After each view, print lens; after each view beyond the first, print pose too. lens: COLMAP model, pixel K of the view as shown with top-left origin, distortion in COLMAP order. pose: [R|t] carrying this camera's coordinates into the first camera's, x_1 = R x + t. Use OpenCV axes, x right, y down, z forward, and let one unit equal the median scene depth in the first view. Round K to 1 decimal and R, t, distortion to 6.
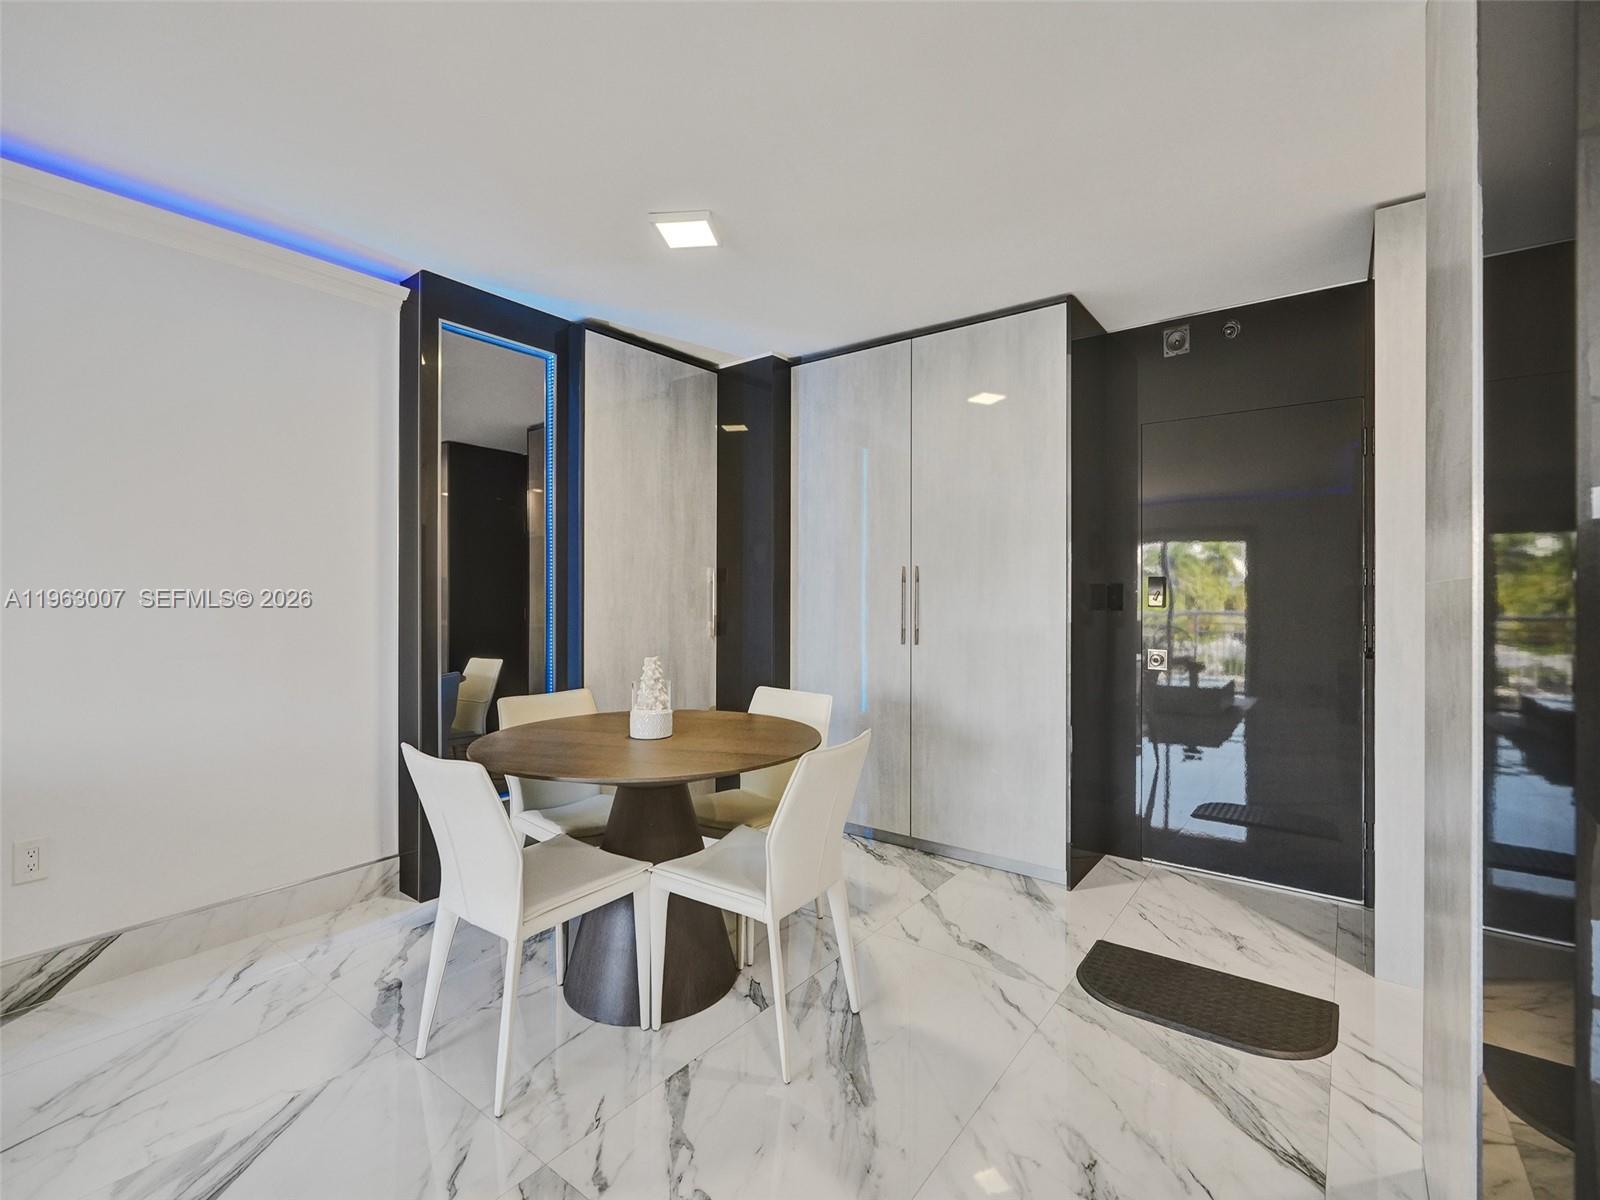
lens RADIAL K [[737.2, 0, 801.8], [0, 737.2, 598.9], [0, 0, 1]] dist [0.001825, 0.000604]
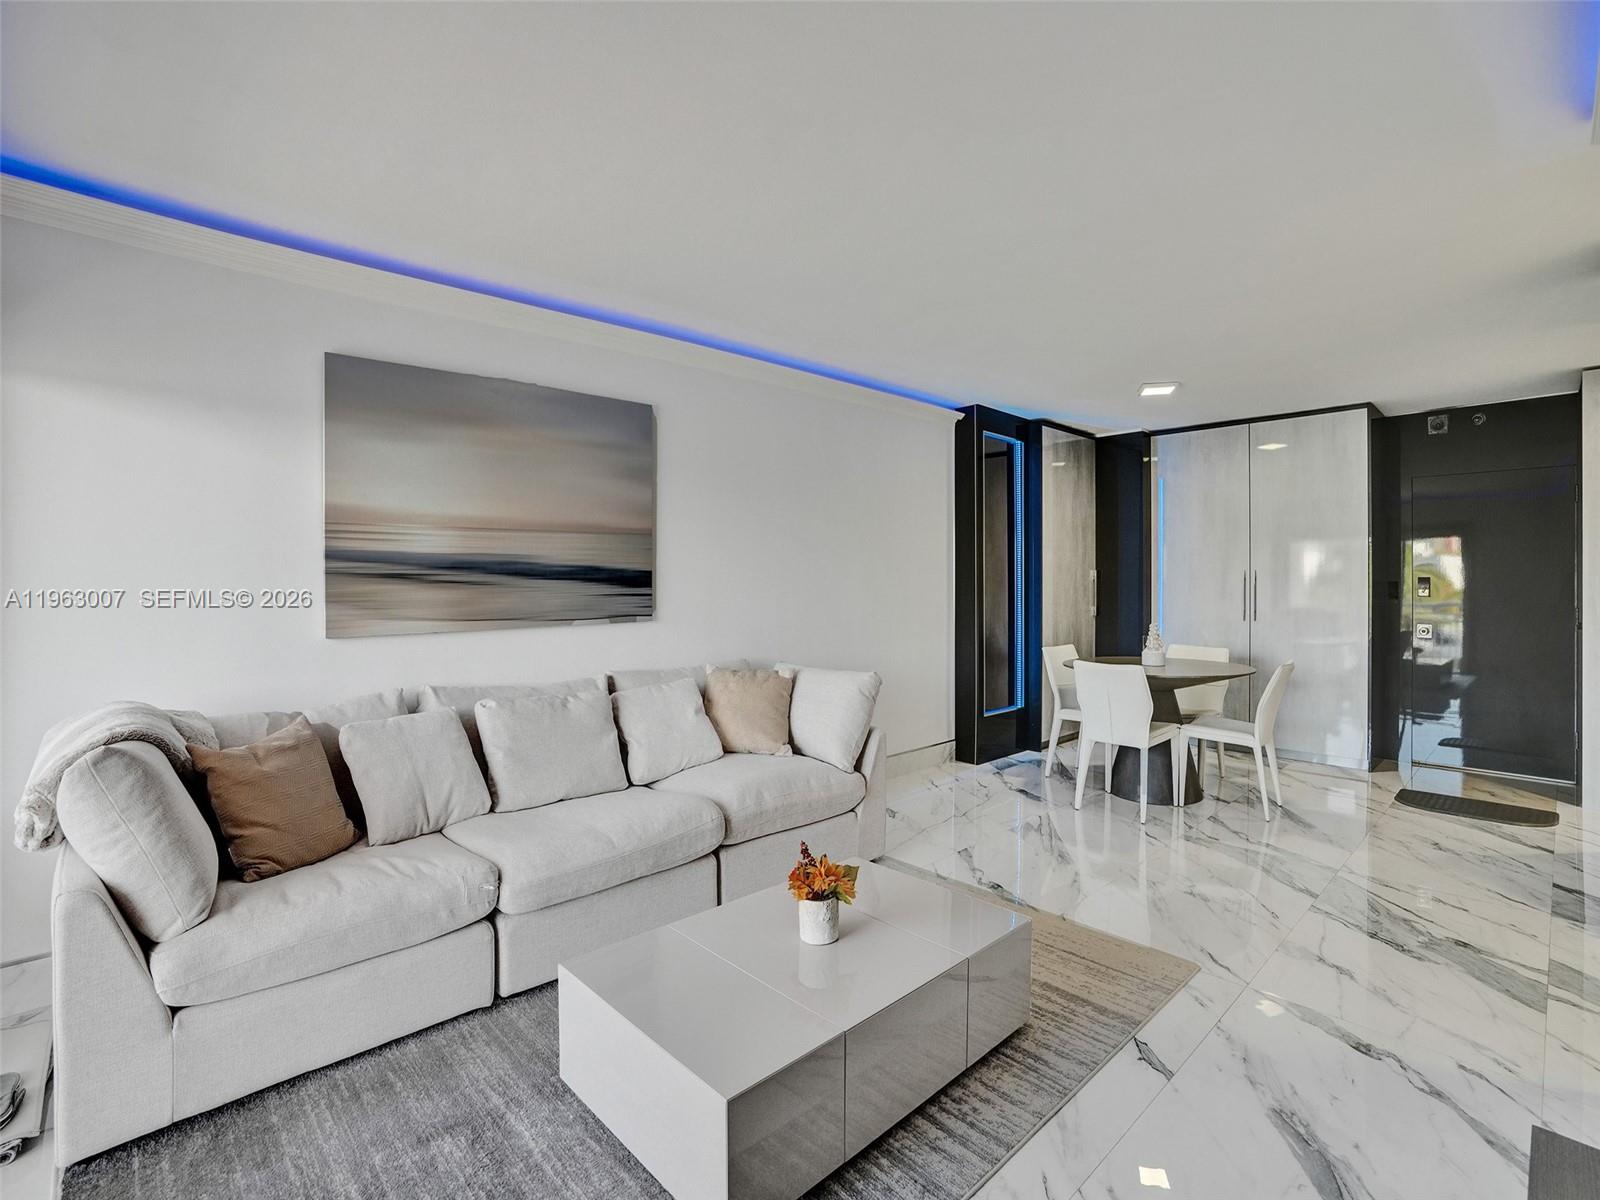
lens RADIAL K [[739.9, 0, 861.4], [0, 739.9, 587.5], [0, 0, 1]] dist [-0.001260, 0.000194]
pose [[0.992779, 0.000410, -0.119960, -0.495453], [-0.000478, 1.000000, -0.000534, -0.008095], [0.119960, 0.000588, 0.992779, -0.667173]]
